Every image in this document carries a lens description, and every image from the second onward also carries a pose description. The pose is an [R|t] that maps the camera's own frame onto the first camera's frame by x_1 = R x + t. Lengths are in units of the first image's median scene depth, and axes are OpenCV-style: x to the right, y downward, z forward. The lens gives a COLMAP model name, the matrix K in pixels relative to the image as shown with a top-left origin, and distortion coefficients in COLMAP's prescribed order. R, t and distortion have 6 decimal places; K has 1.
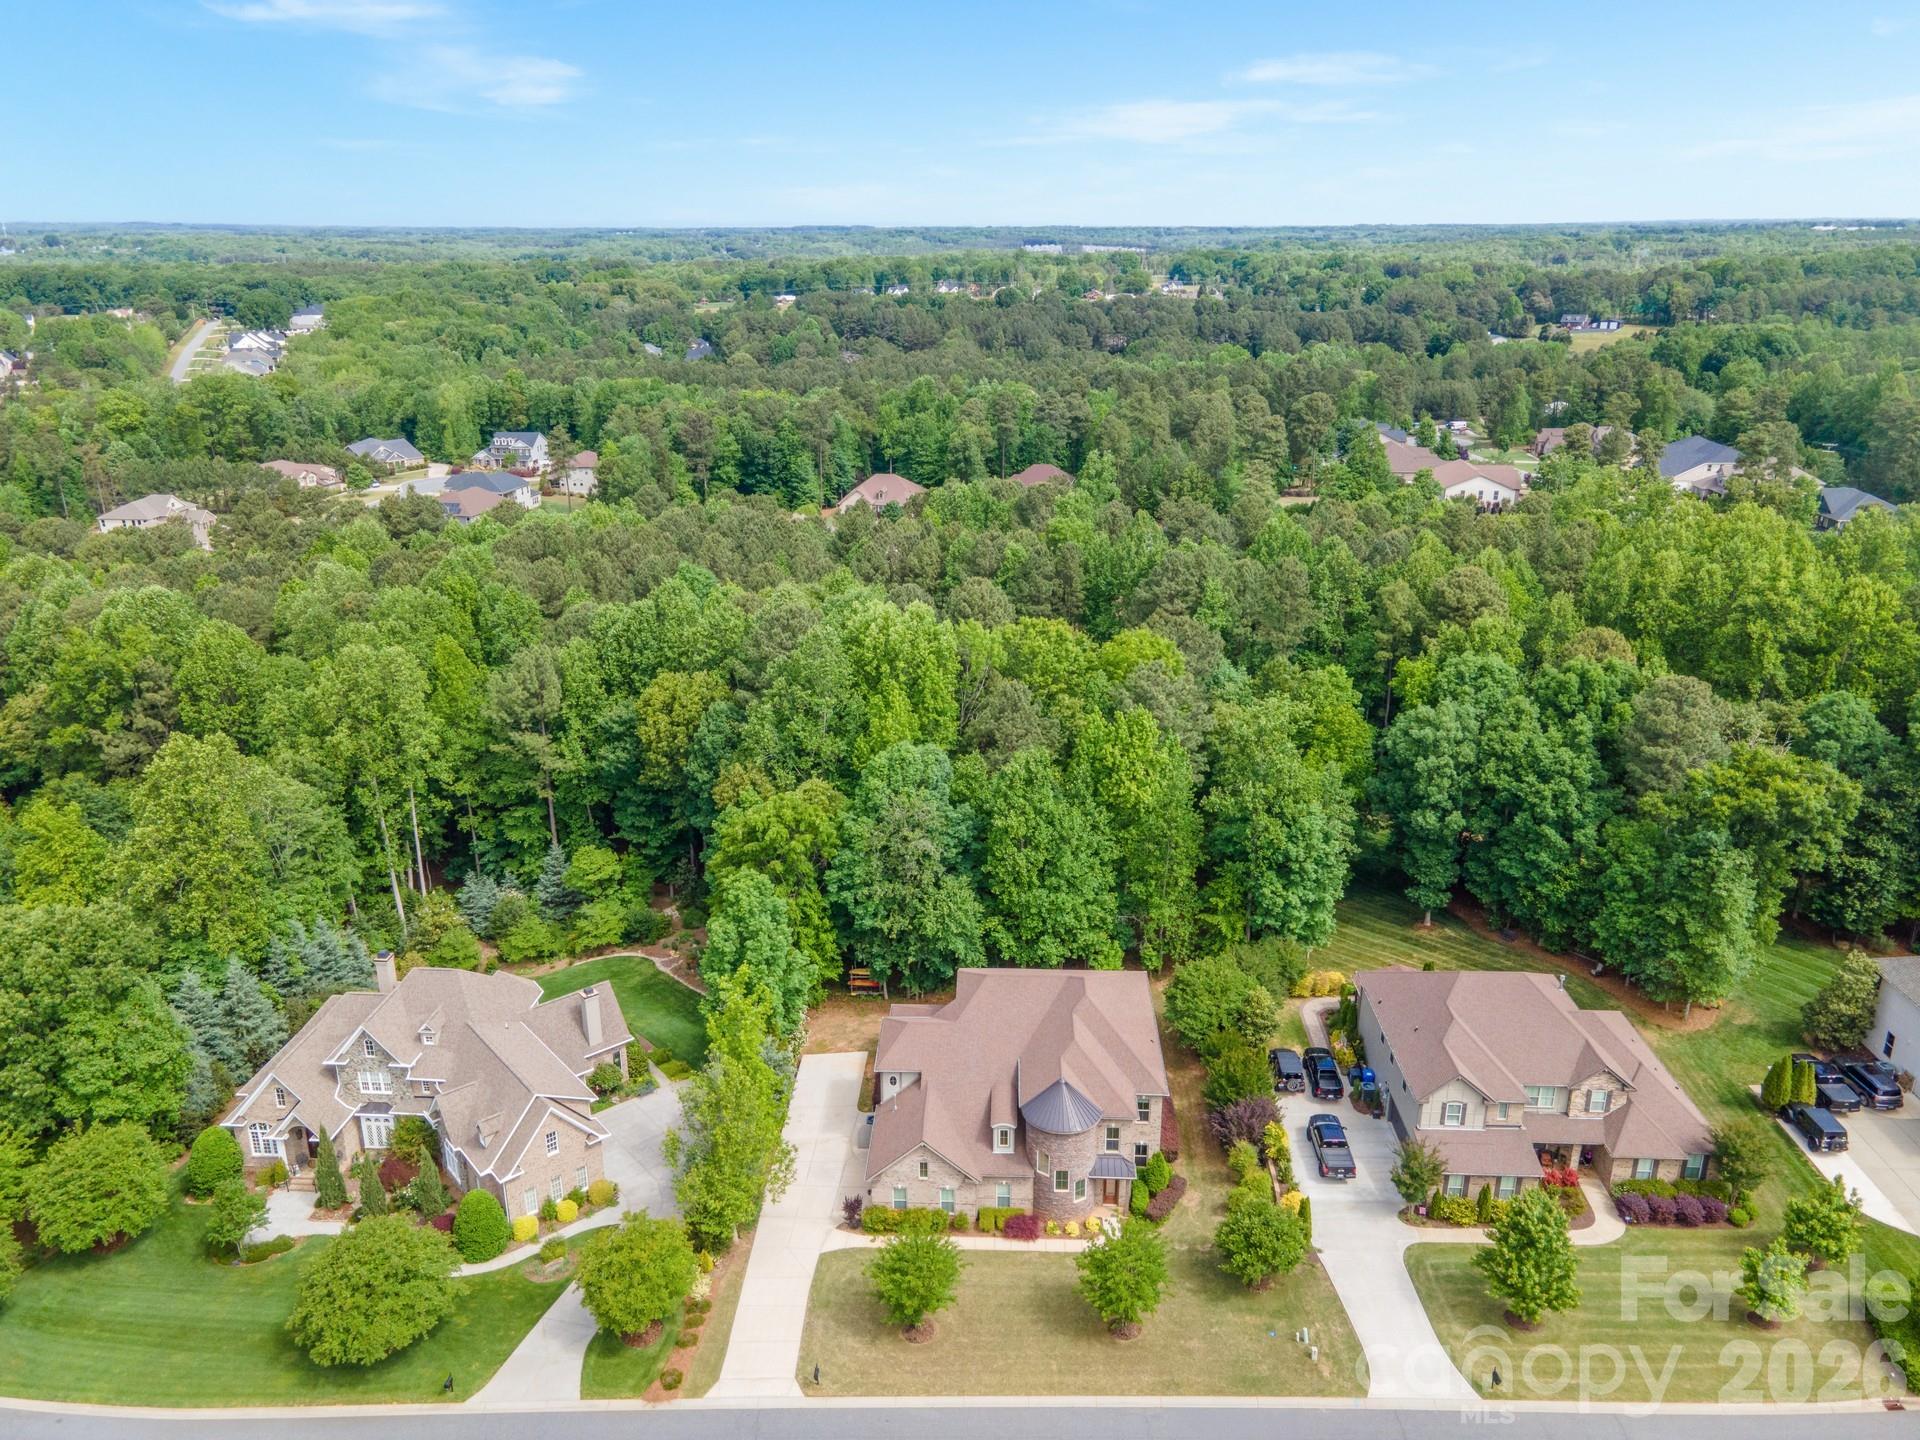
lens RADIAL K [[1407.3, 0, 960.0], [0, 1407.3, 720.0], [0, 0, 1]] dist [0.045260, -0.002365]
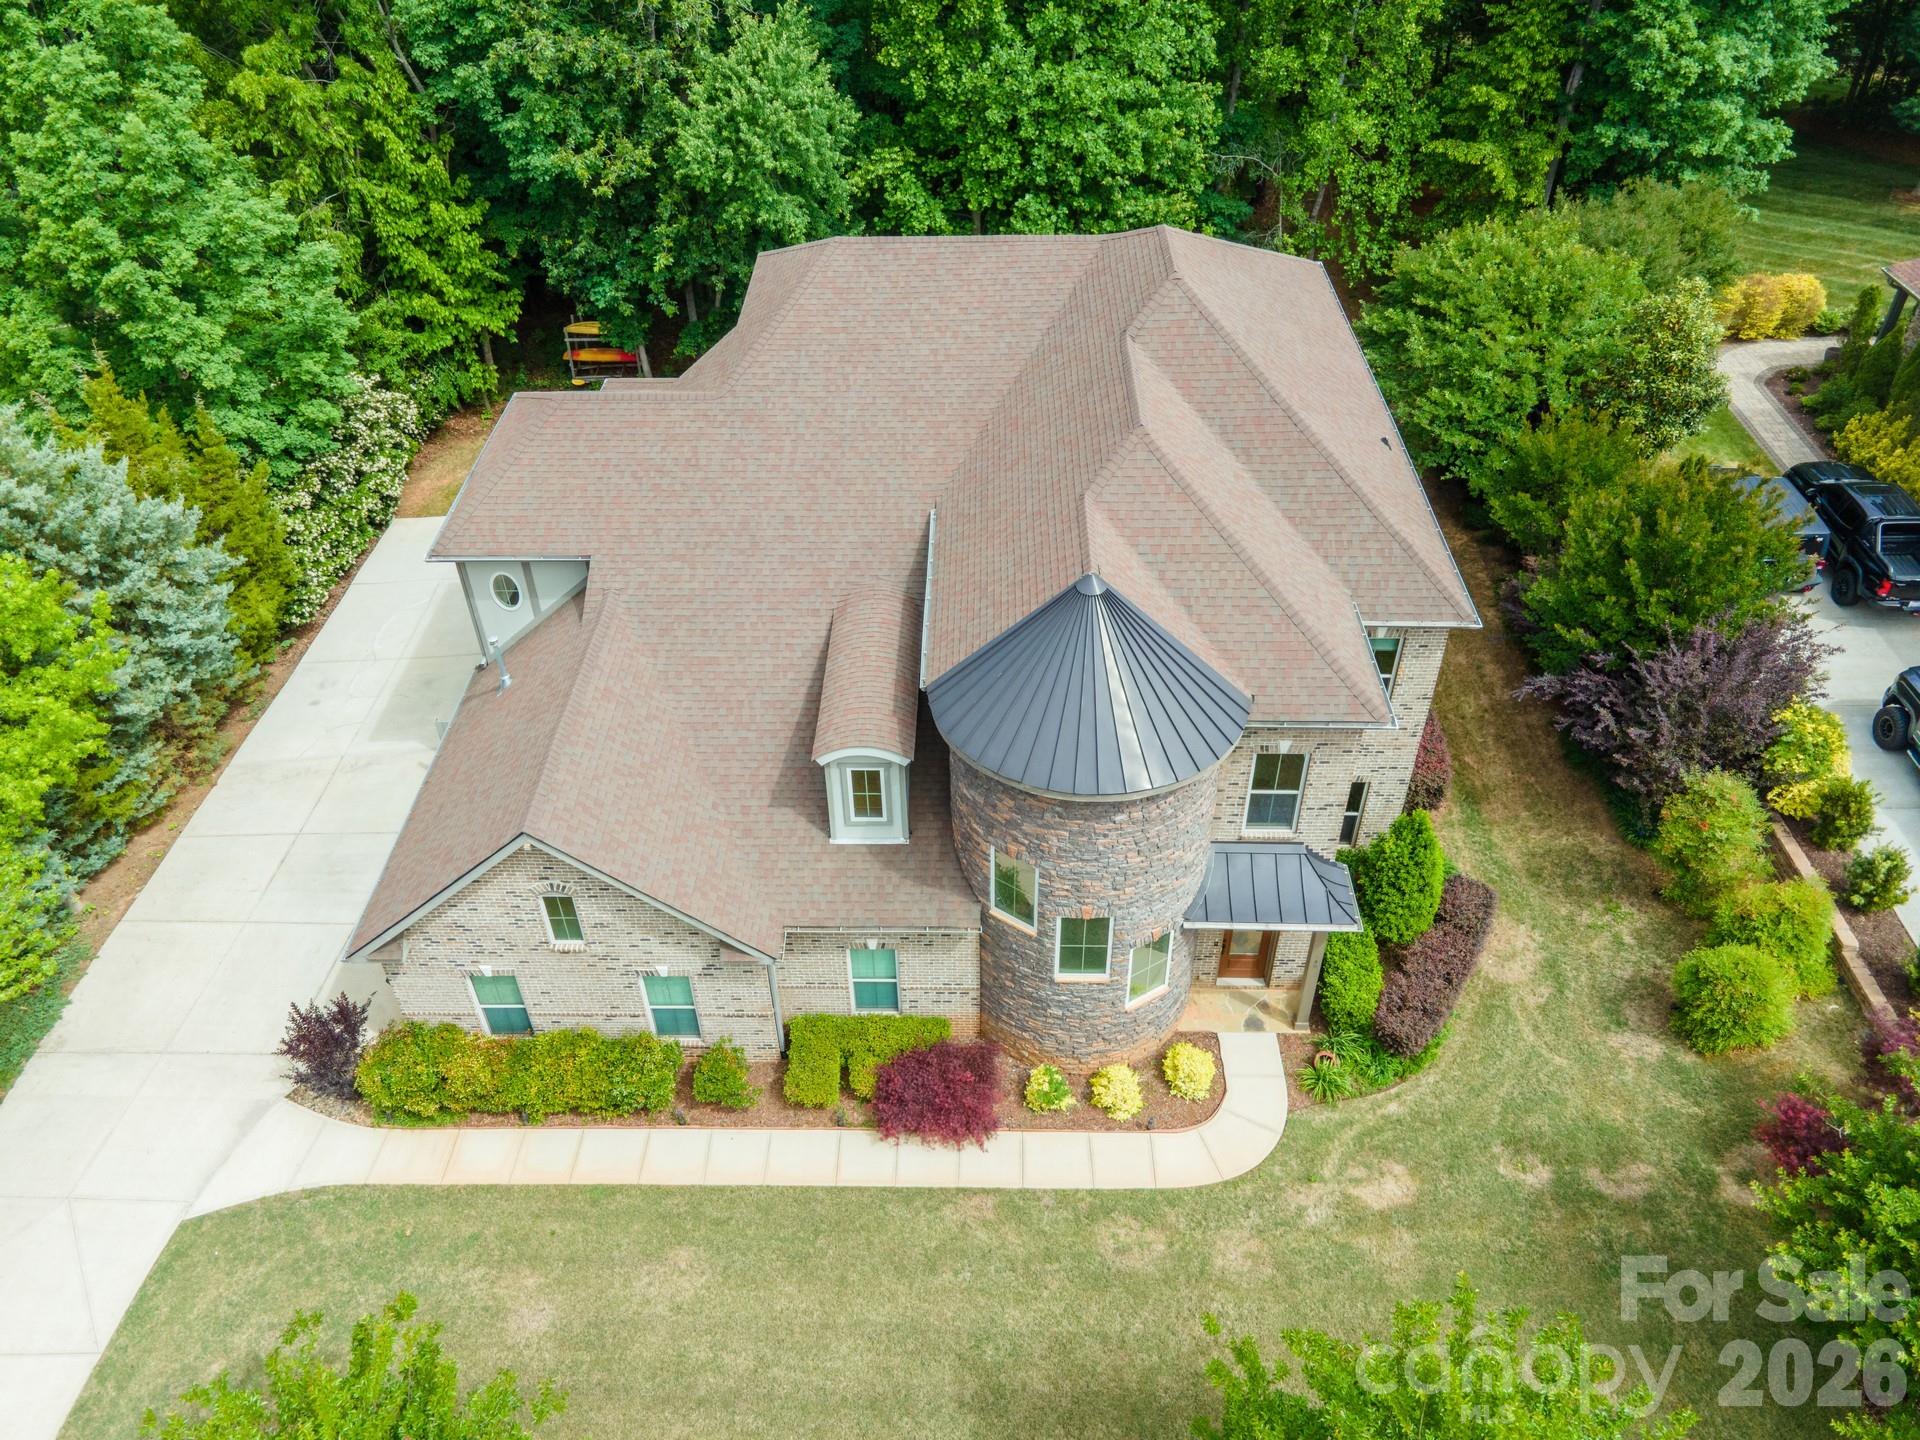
lens RADIAL K [[1407.3, 0, 960.0], [0, 1407.3, 720.0], [0, 0, 1]] dist [0.045260, -0.002365]
pose [[0.999798, -0.019331, 0.005508, 0.042157], [0.016137, 0.935288, 0.353519, 0.167925], [-0.011985, -0.353358, 0.935411, 0.672612]]
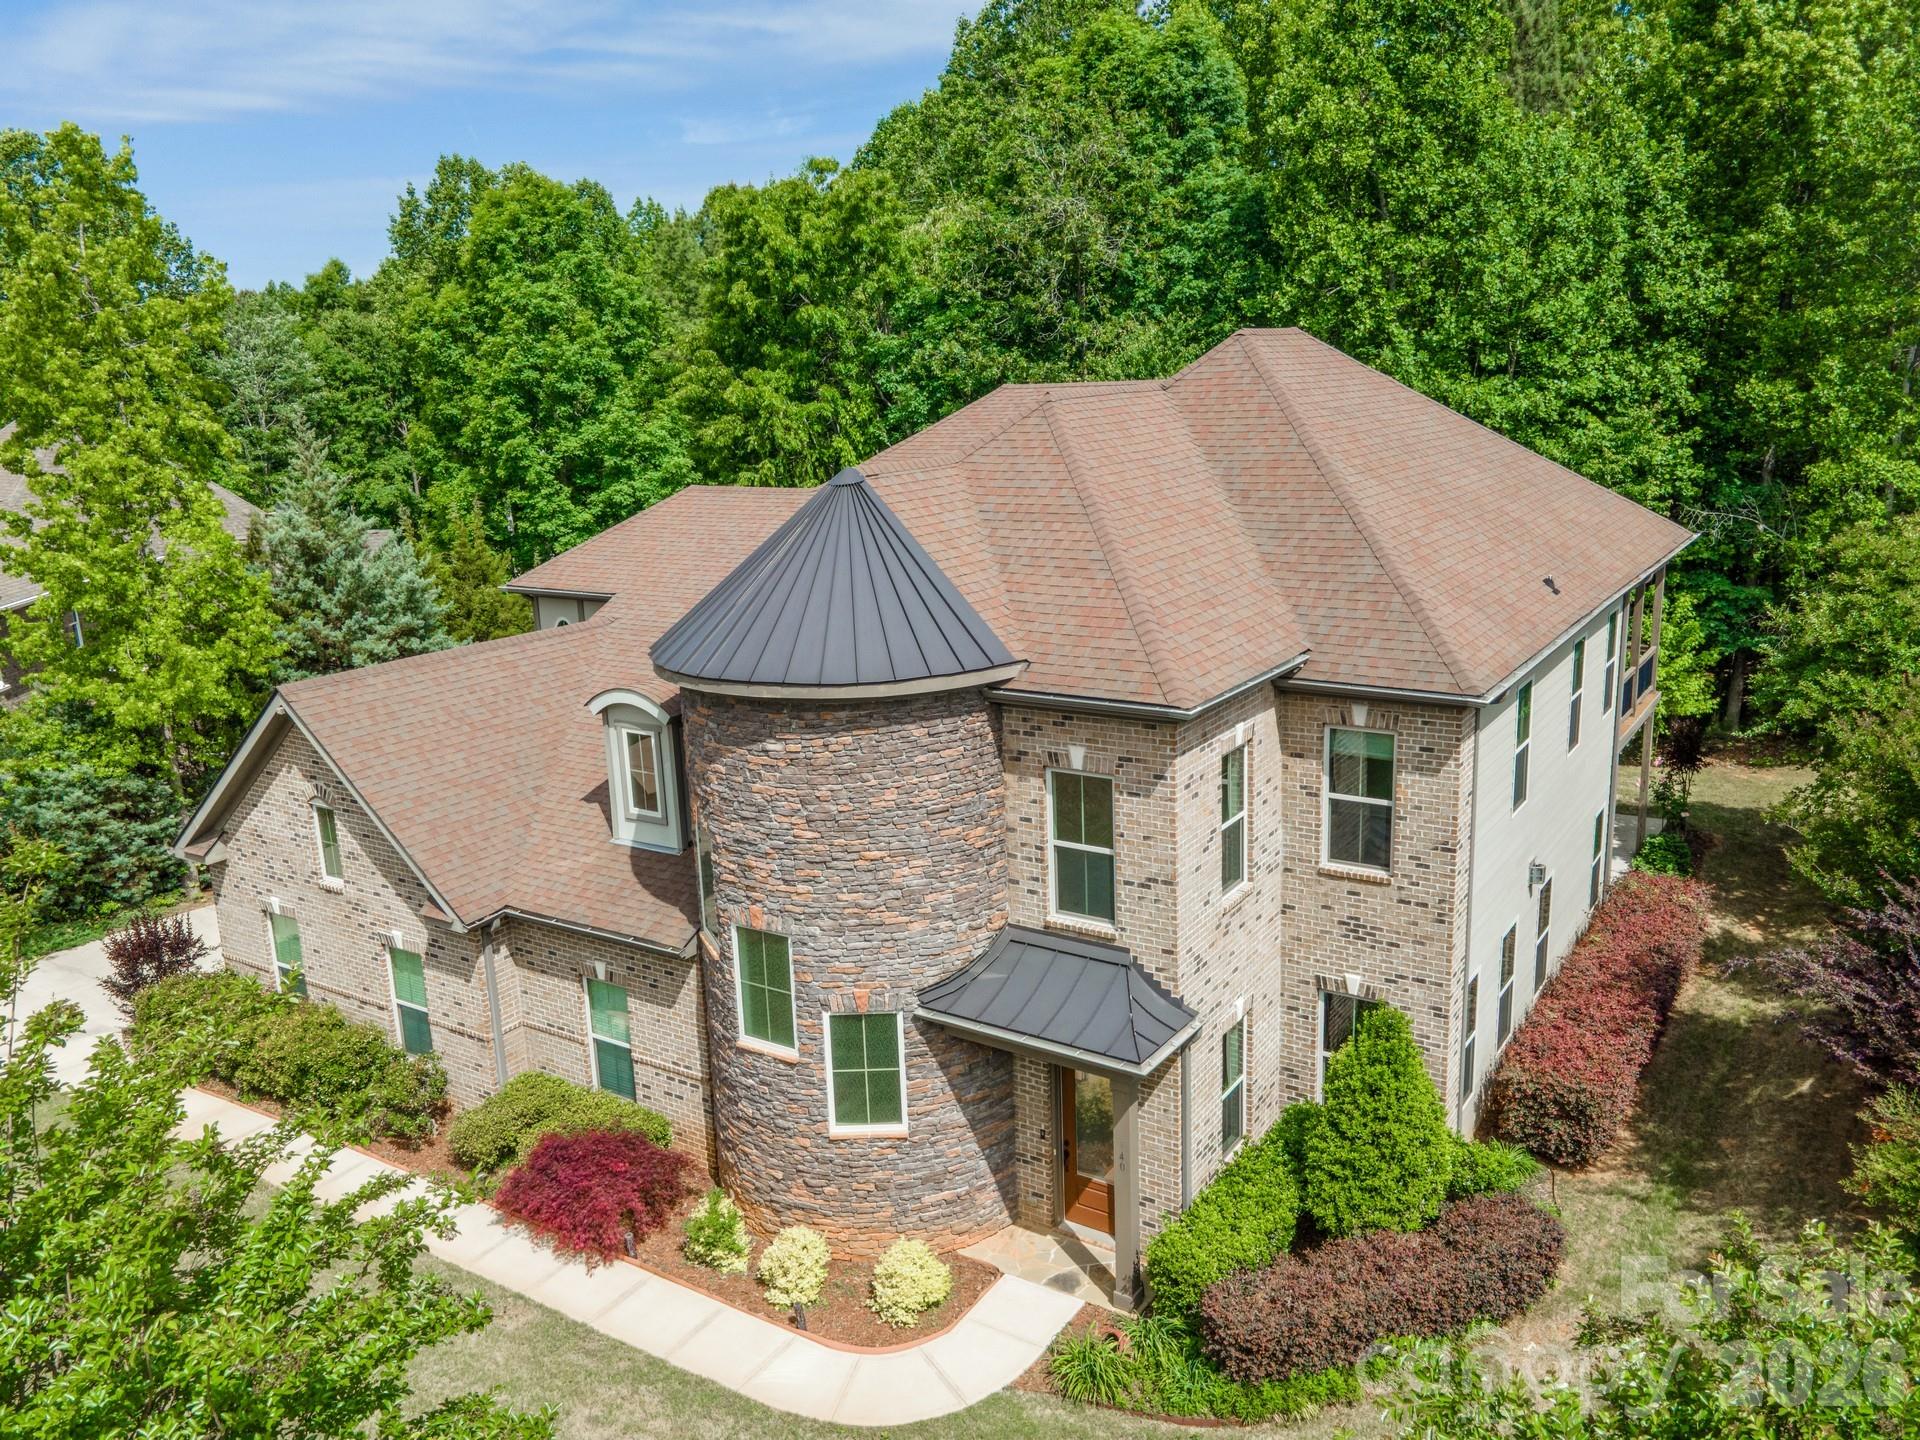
lens RADIAL K [[1485.3, 0, 960.0], [0, 1485.3, 720.0], [0, 0, 1]] dist [0.038372, 0.001349]
pose [[0.852524, 0.091773, -0.514568, 0.169753], [-0.137781, 0.989104, -0.051867, 0.259507], [0.504201, 0.115116, 0.855879, 0.733547]]
